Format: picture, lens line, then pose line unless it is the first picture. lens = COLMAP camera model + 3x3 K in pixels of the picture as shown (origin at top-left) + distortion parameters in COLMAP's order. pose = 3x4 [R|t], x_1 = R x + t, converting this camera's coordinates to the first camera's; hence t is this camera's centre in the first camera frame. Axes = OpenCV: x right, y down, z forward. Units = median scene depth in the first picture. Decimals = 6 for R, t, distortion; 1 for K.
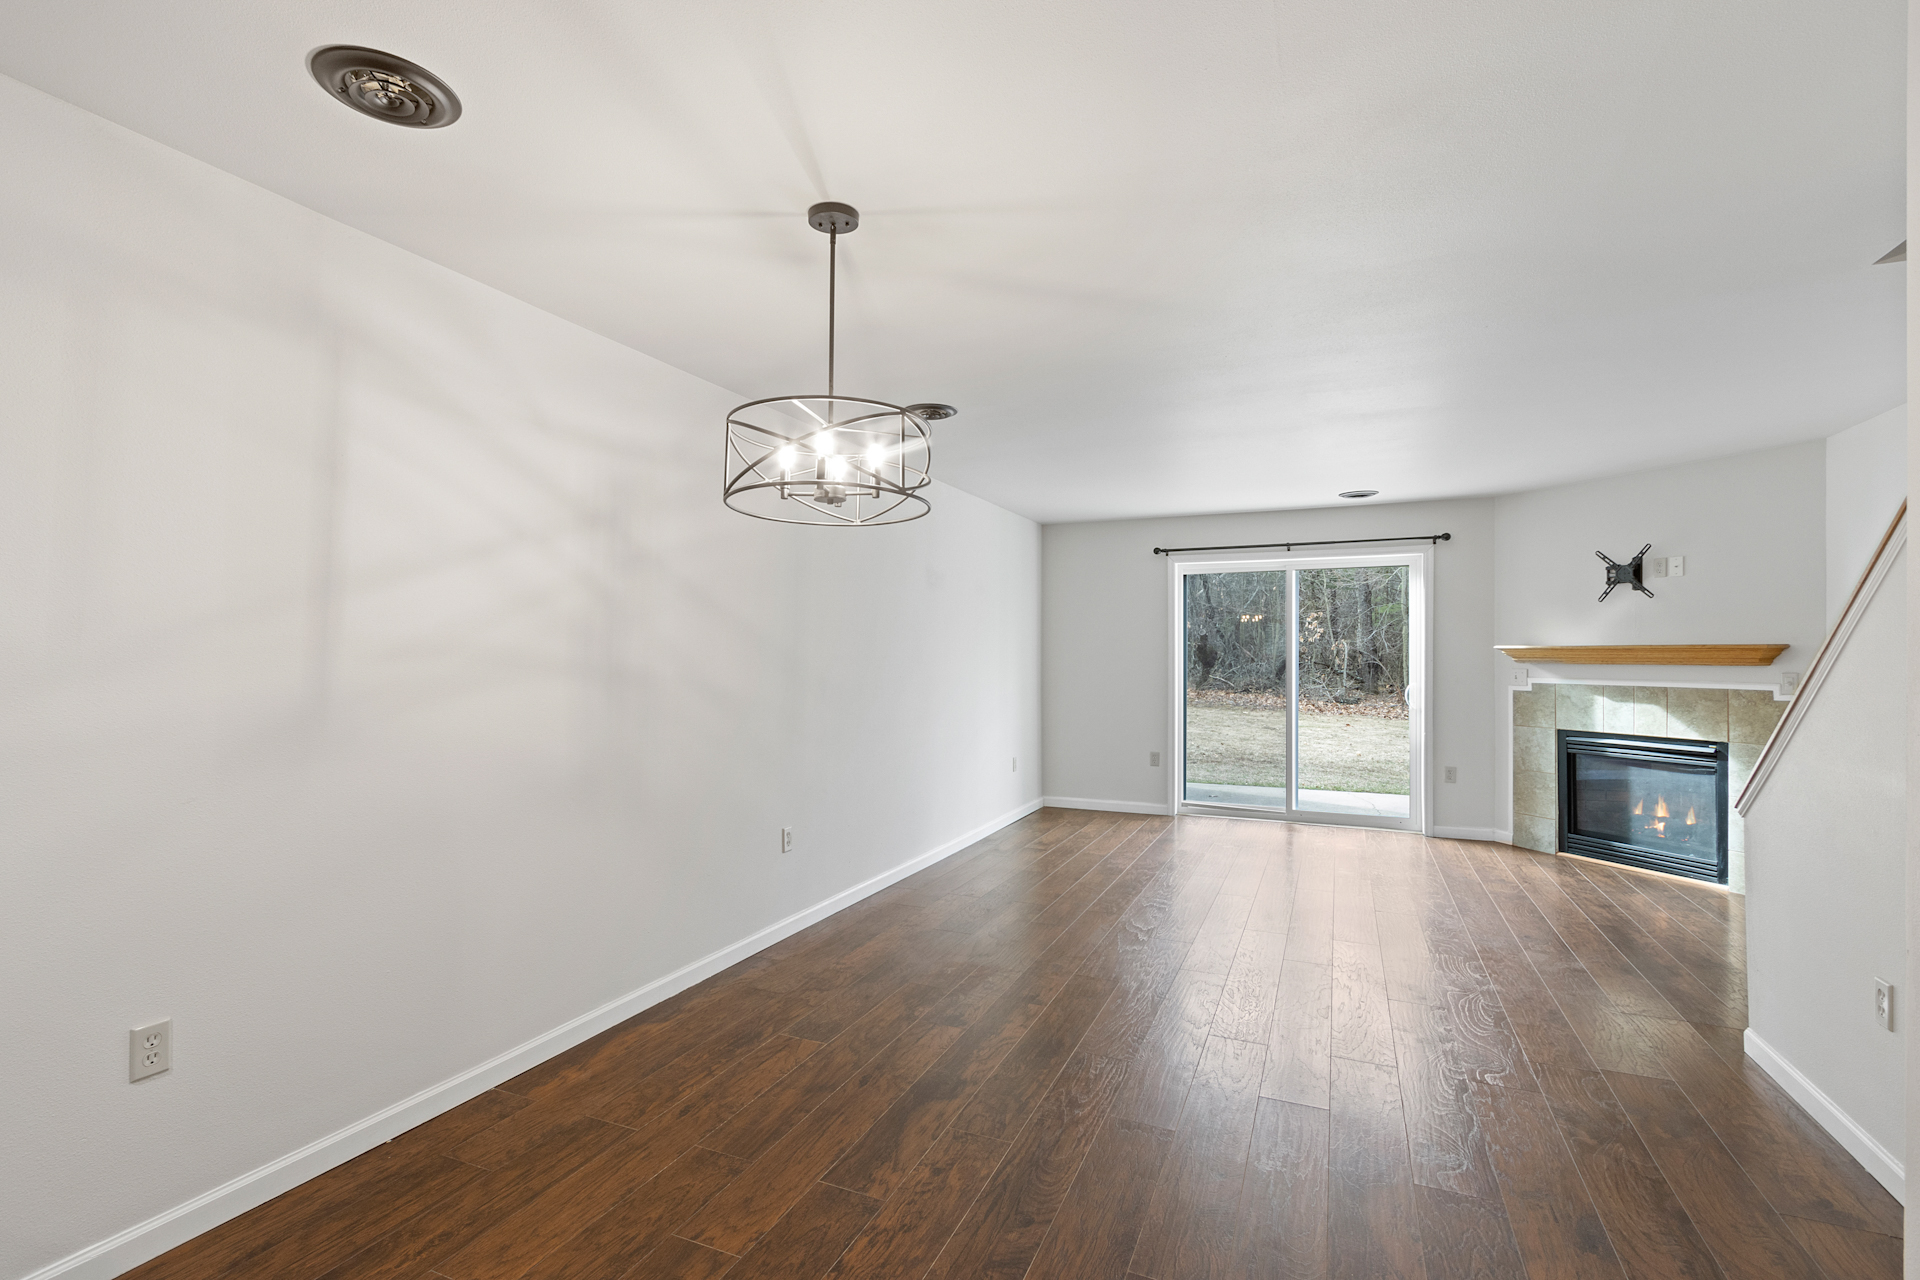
lens RADIAL K [[884.0, 0, 958.6], [0, 884.0, 640.7], [0, 0, 1]] dist [0.000507, 0.000175]
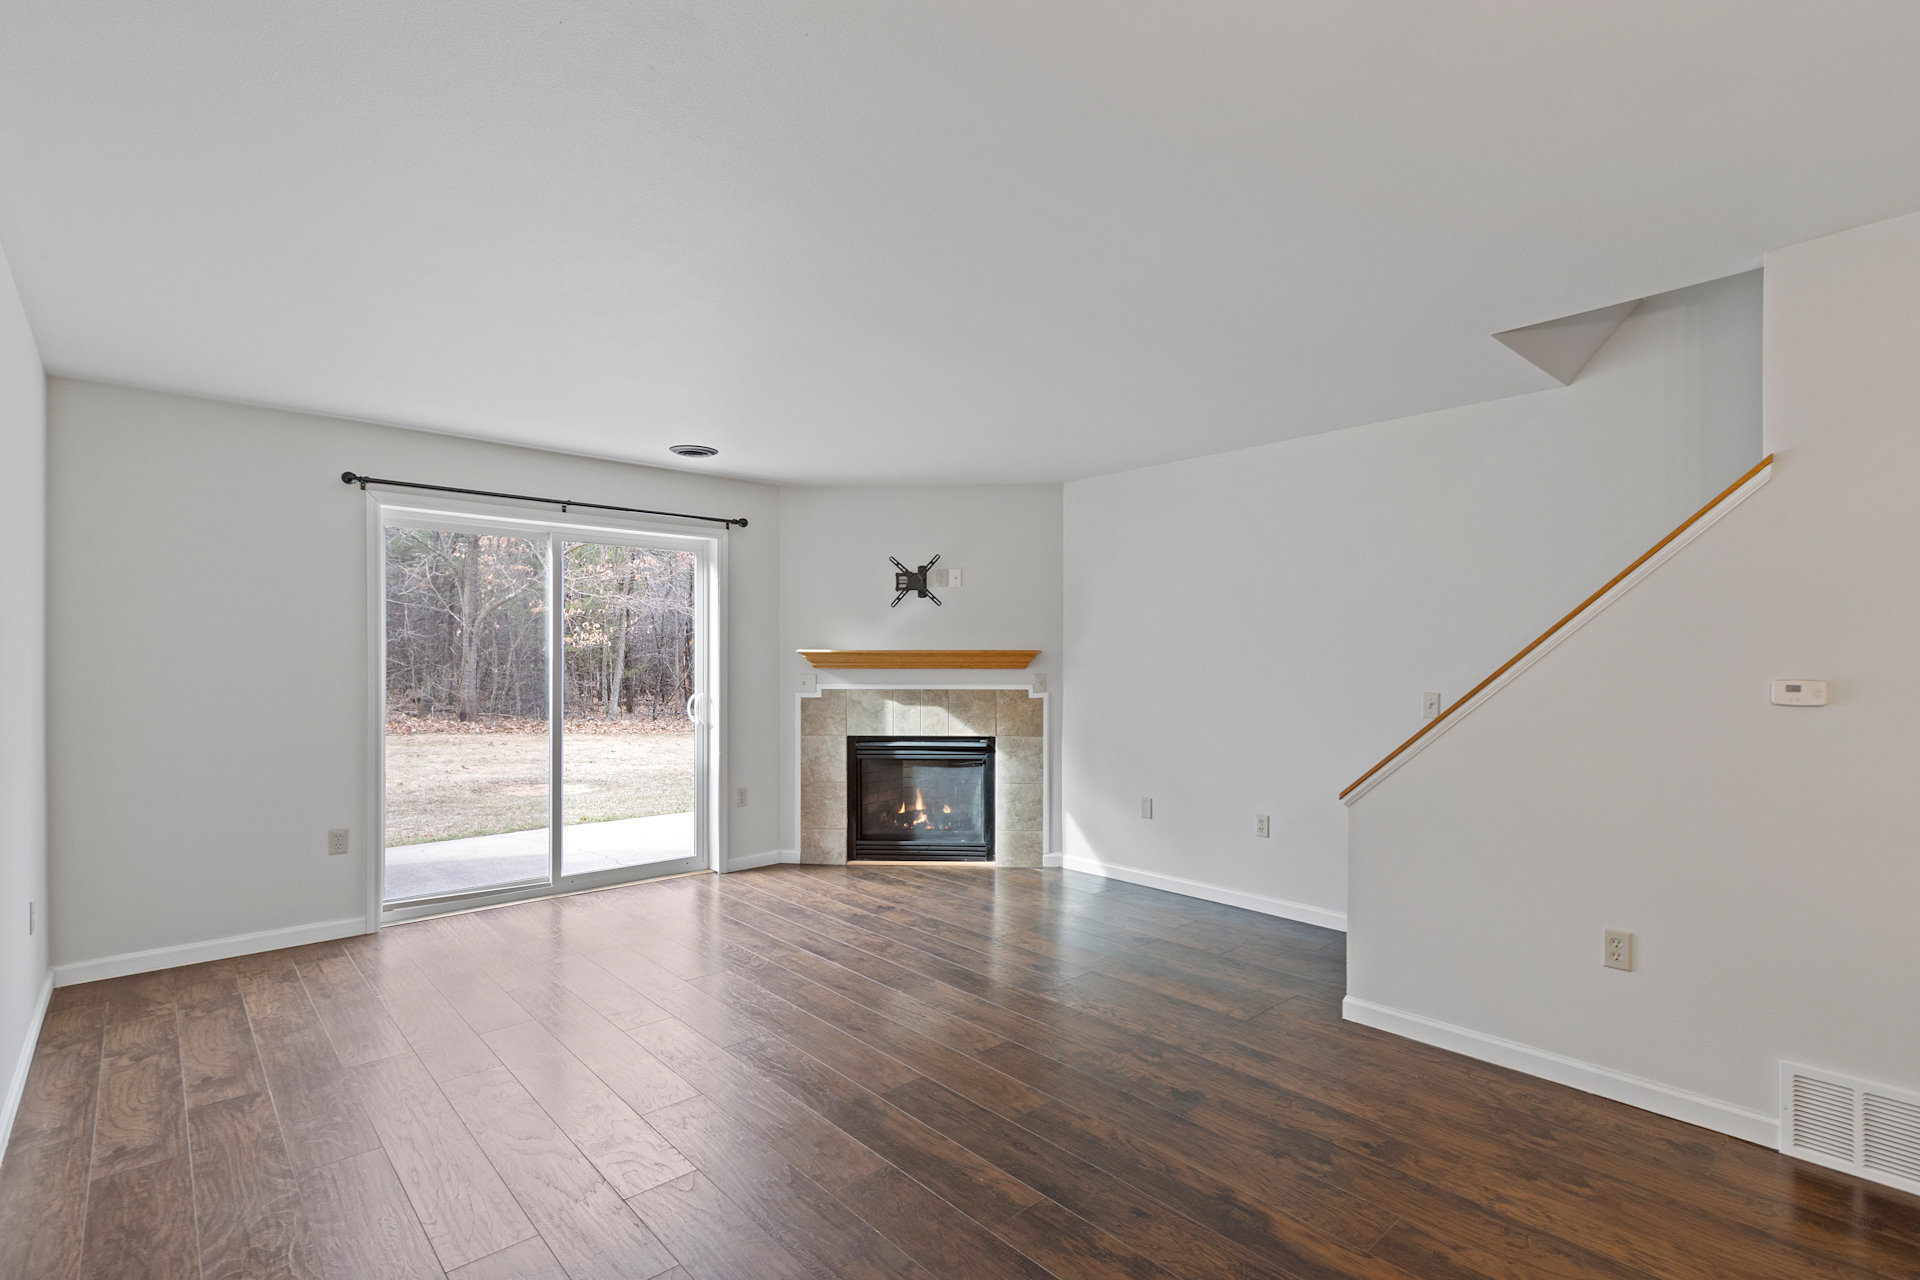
lens RADIAL K [[884.0, 0, 929.1], [0, 884.0, 667.8], [0, 0, 1]] dist [0.000507, 0.000175]
pose [[0.417430, -0.009334, 0.908661, -0.174910], [-0.015255, 0.999734, 0.017277, 0.007299], [-0.908581, -0.021073, 0.417177, 0.531256]]
